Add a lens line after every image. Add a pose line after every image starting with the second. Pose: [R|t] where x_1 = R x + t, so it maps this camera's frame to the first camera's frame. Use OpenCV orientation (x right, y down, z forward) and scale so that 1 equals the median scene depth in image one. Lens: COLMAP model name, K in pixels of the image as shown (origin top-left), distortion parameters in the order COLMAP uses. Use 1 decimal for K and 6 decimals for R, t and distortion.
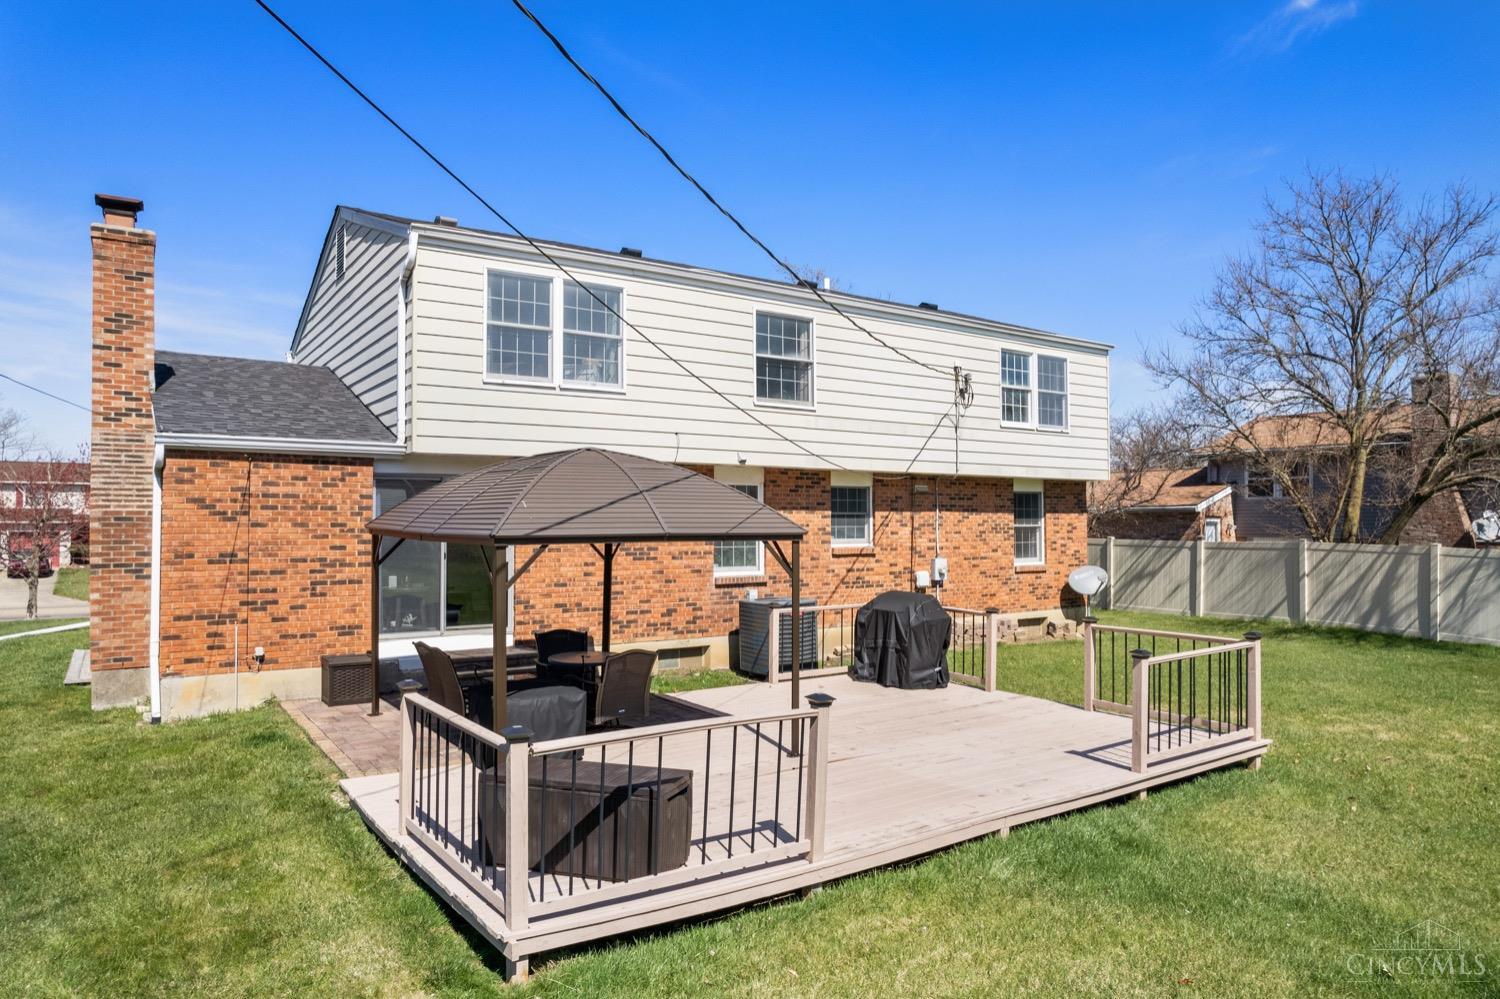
lens RADIAL K [[963.4, 0, 755.3], [0, 963.4, 505.0], [0, 0, 1]] dist [-0.051088, 0.045611]
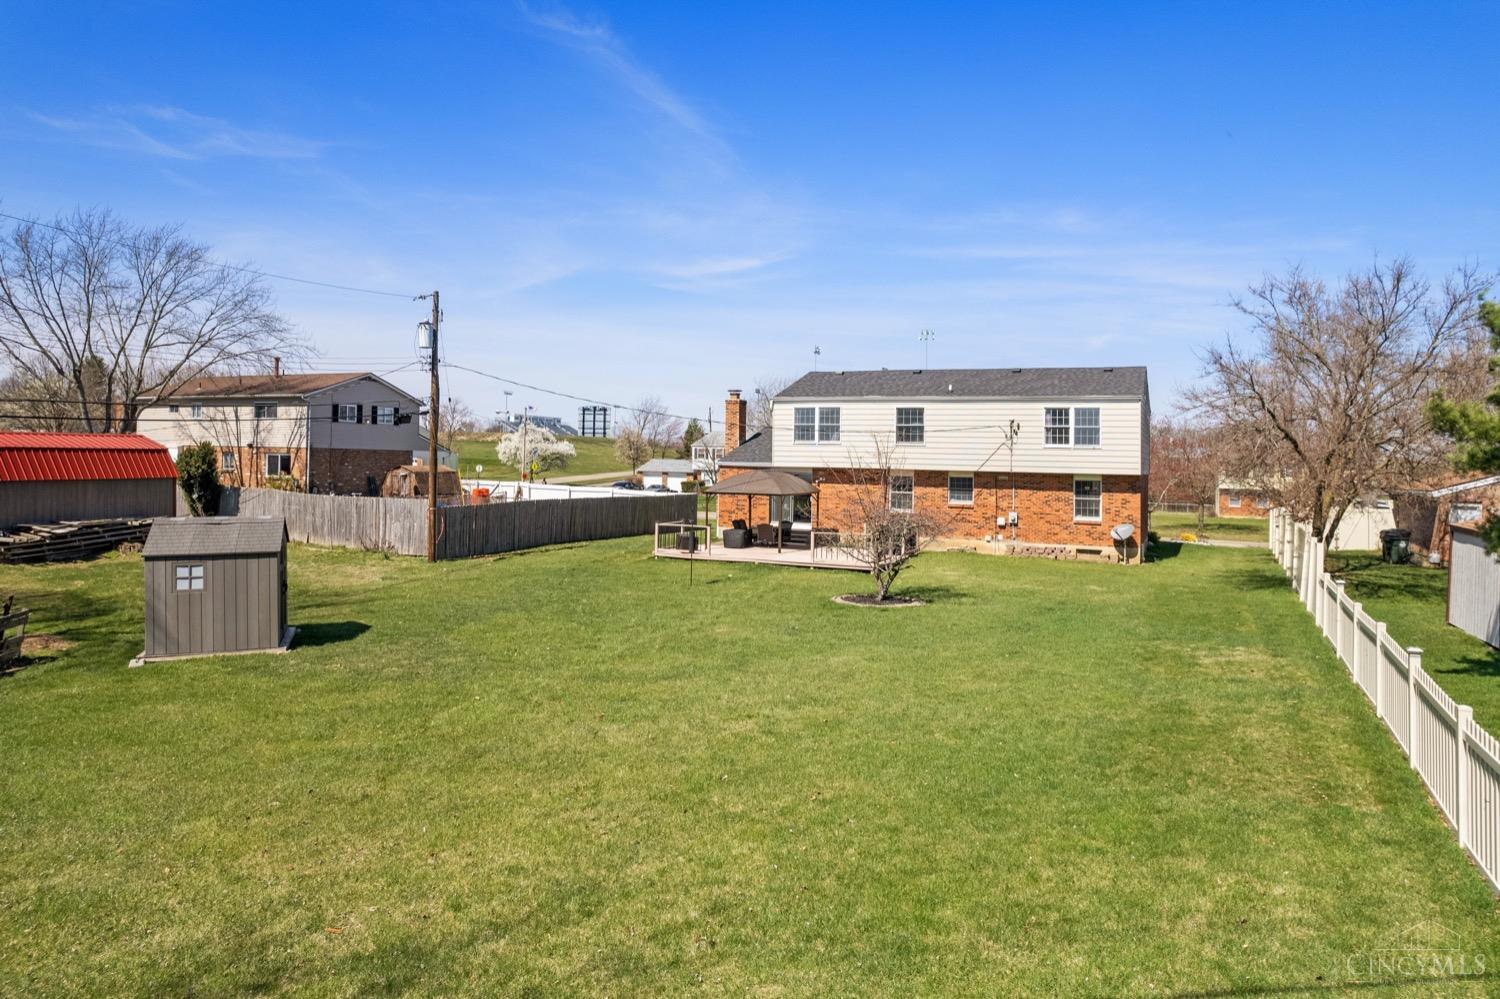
lens RADIAL K [[963.4, 0, 755.3], [0, 963.4, 505.0], [0, 0, 1]] dist [-0.051088, 0.045611]
pose [[0.540172, 0.023634, -0.841223, 1.712724], [-0.024368, 0.999626, 0.012437, 0.029298], [0.841202, 0.013781, 0.540545, -0.611772]]
